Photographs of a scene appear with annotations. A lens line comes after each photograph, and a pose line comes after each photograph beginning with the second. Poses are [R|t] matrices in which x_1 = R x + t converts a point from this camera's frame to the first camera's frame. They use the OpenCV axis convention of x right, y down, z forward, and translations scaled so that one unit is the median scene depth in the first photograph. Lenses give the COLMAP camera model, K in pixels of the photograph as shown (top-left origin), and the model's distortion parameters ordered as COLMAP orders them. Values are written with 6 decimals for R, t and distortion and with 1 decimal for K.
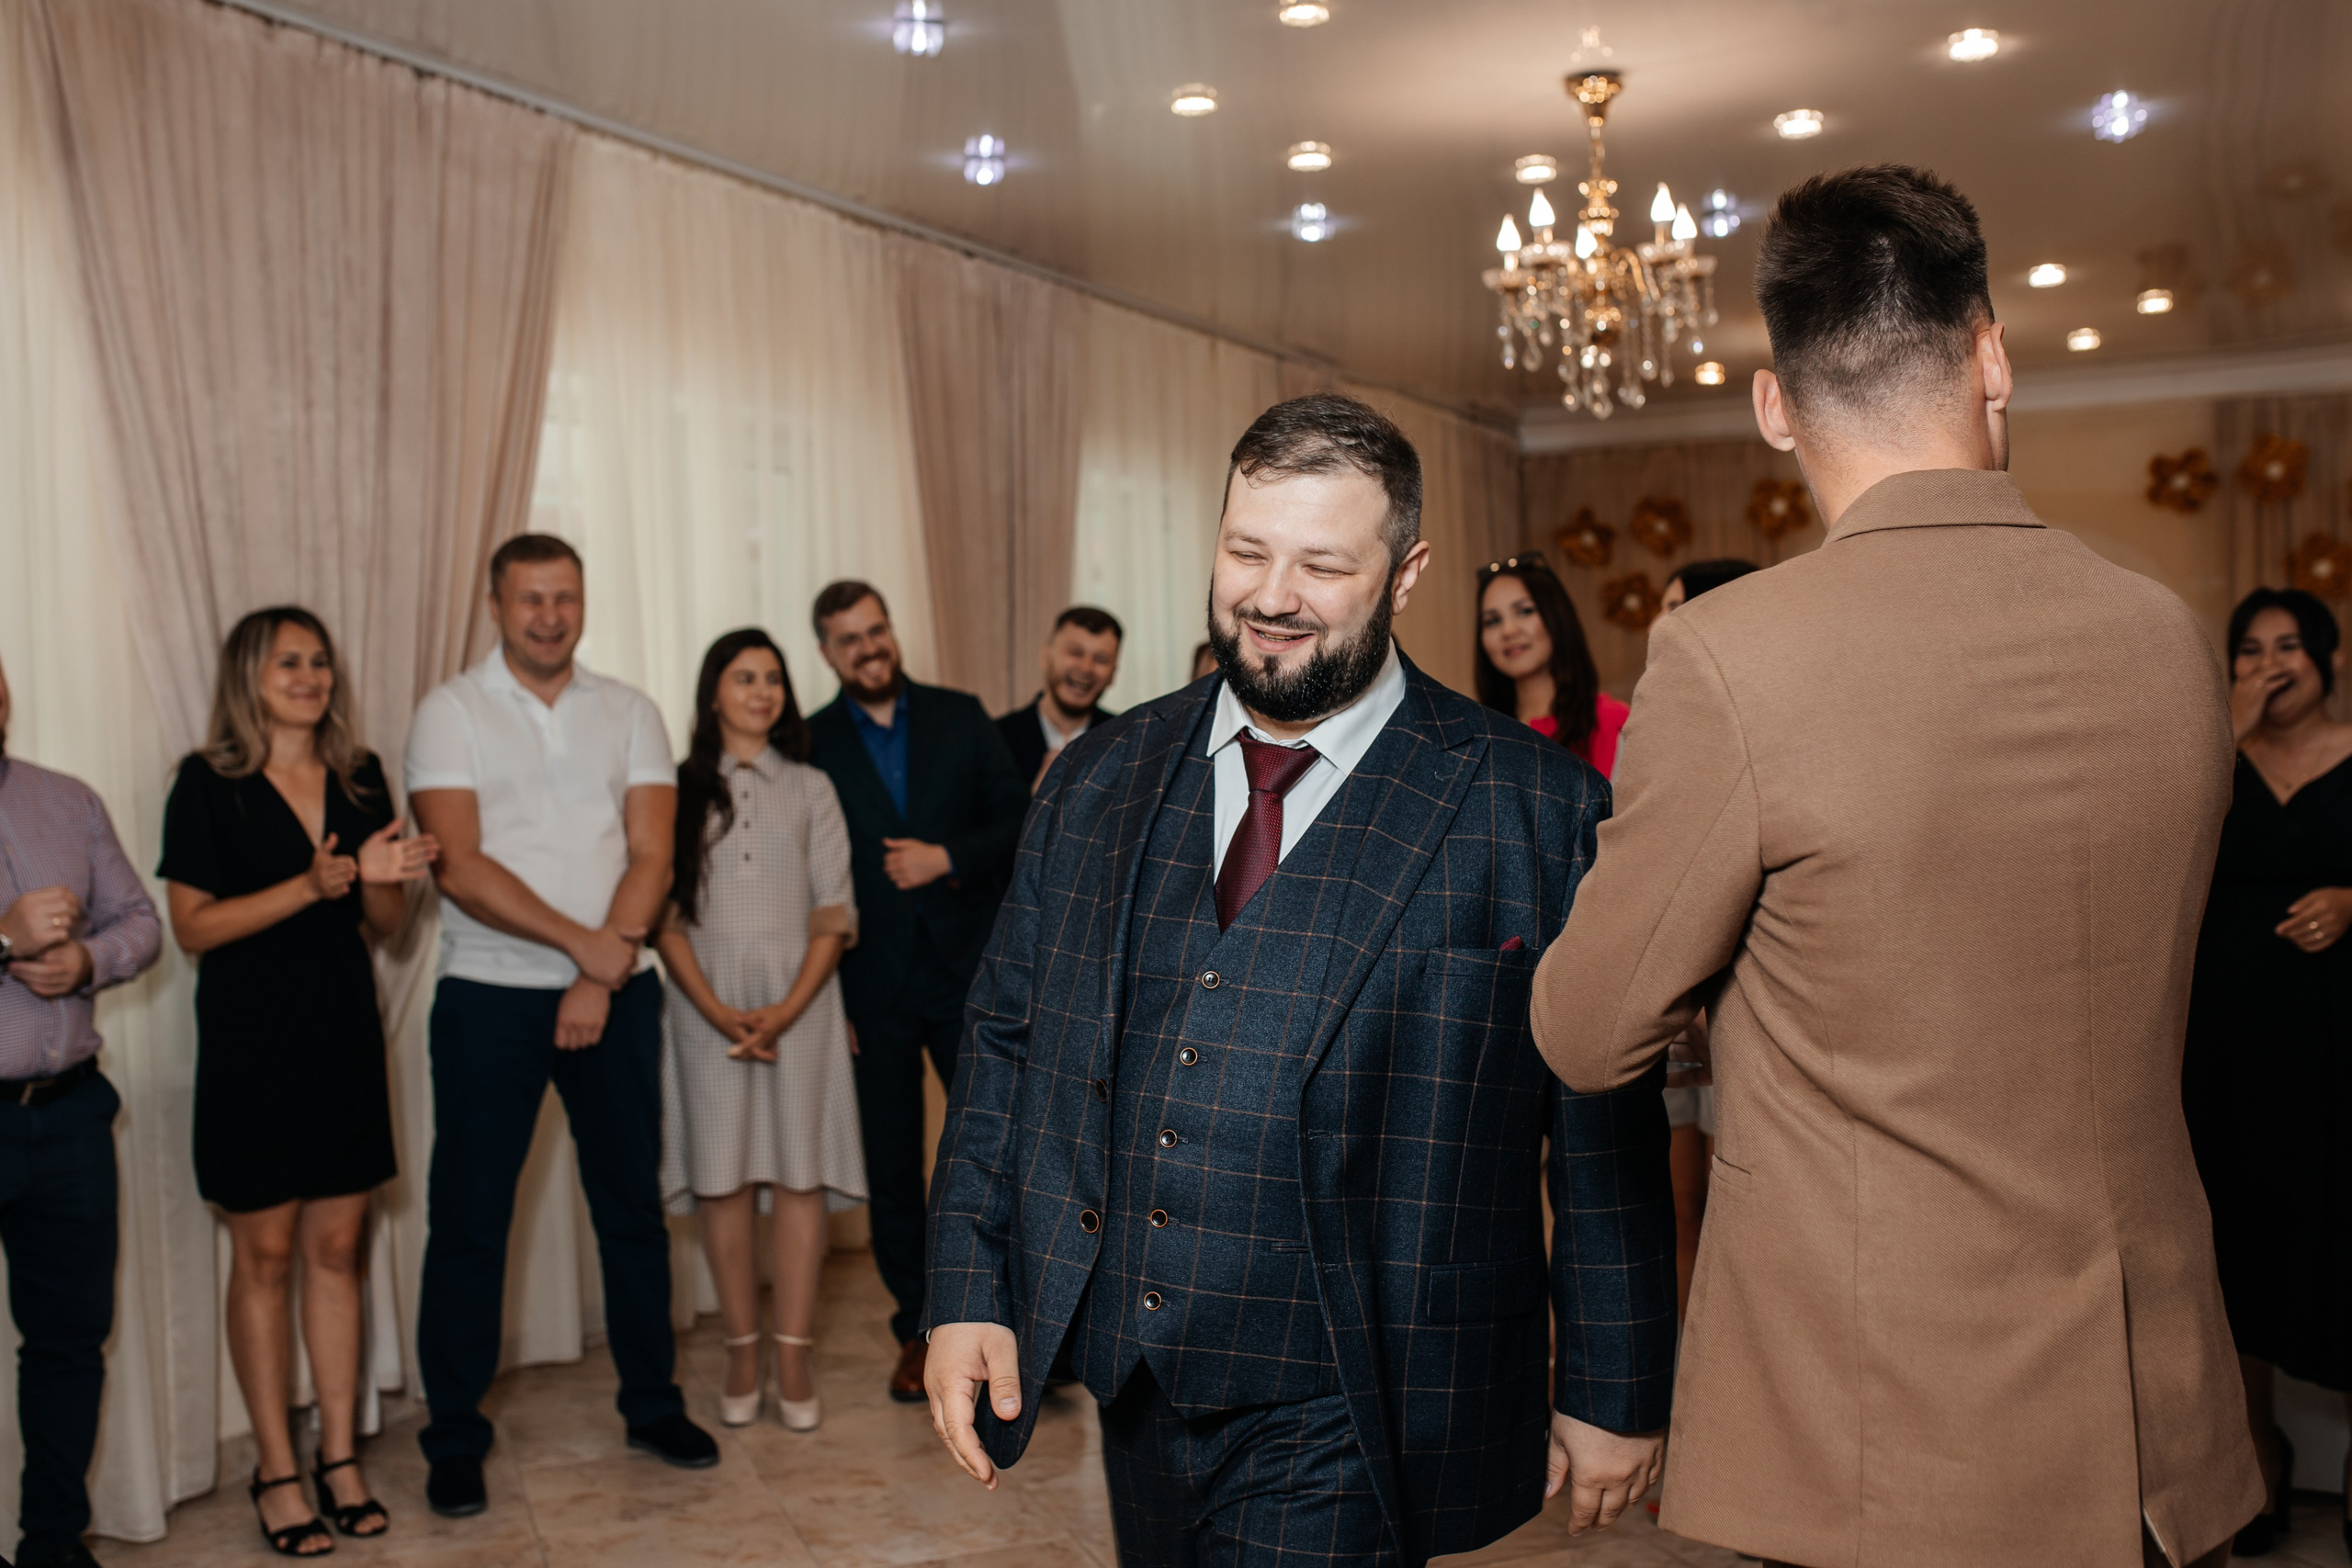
lens RADIAL K [[2747.2, 0, 1103.4], [0, 2747.2, 782.0], [0, 0, 1]] dist [0.002277, 0.016181]
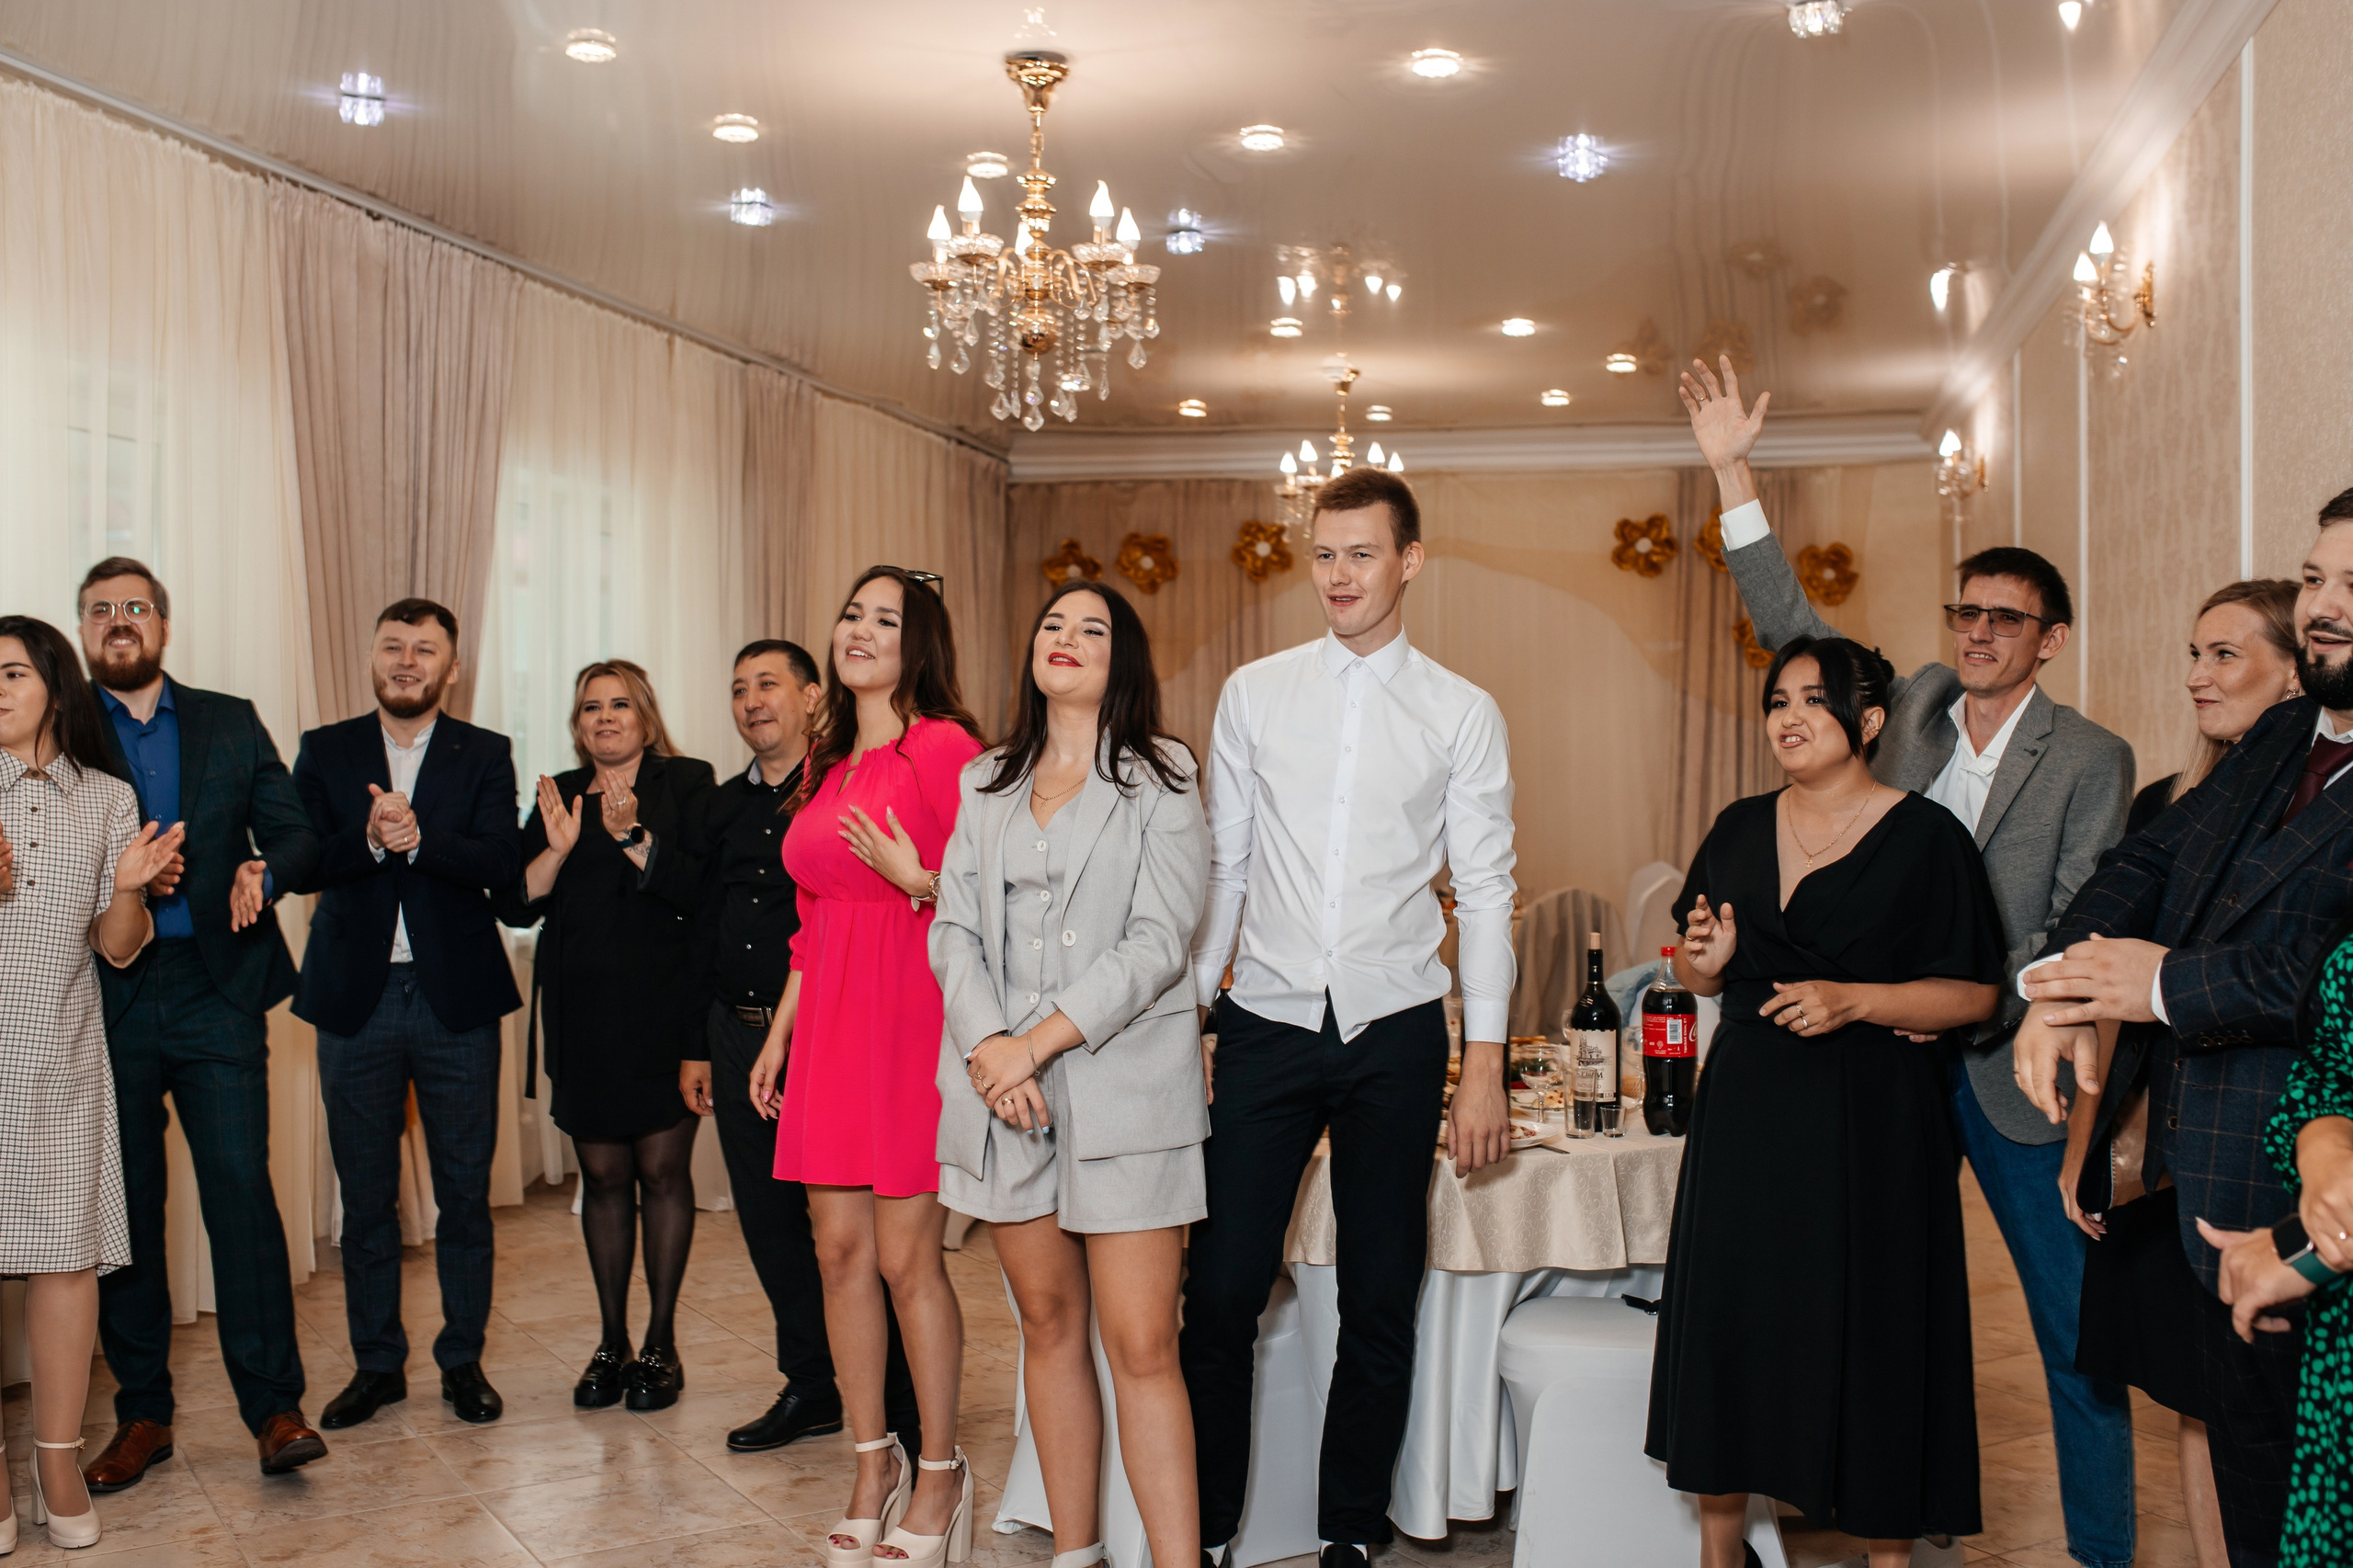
lens RADIAL K [[2602.4, 0, 1176.5], [0, 2602.4, 784.0], [0, 0, 1]] dist [-0.042144, 0.185235]
pose [[0.981385, 0.037281, 0.188397, 0.065464], [-0.036029, 0.999300, -0.010066, -0.007163], [-0.188641, 0.003091, 0.982041, 0.130225]]
